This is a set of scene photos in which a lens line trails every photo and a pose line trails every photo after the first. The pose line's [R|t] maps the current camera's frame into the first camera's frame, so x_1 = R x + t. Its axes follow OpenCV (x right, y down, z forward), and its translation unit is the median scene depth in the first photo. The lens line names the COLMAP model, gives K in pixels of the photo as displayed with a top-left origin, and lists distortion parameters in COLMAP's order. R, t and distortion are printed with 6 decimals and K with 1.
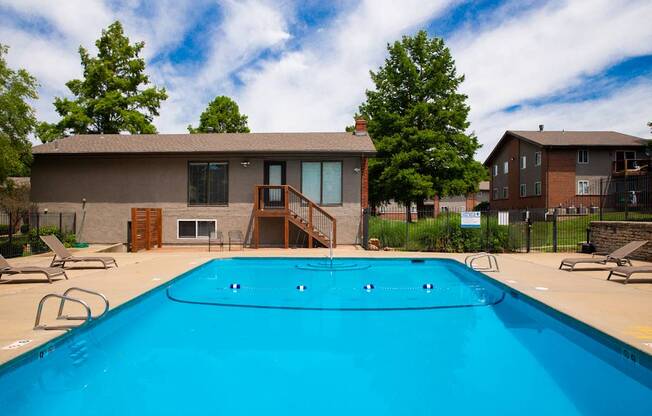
lens RADIAL K [[464.6, 0, 326.0], [0, 464.6, 208.0], [0, 0, 1]] dist [-0.076334, 0.003486]
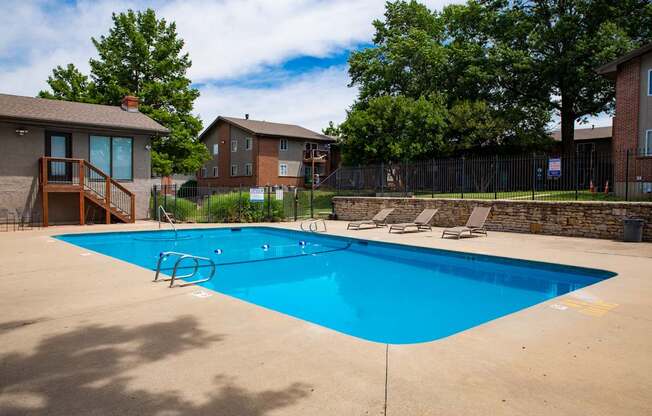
lens RADIAL K [[464.6, 0, 326.0], [0, 464.6, 208.0], [0, 0, 1]] dist [-0.076334, 0.003486]
pose [[0.746297, -0.015906, 0.665423, -0.309076], [-0.016249, 0.998981, 0.042103, 0.003684], [-0.665415, -0.042234, 0.745278, -0.029081]]
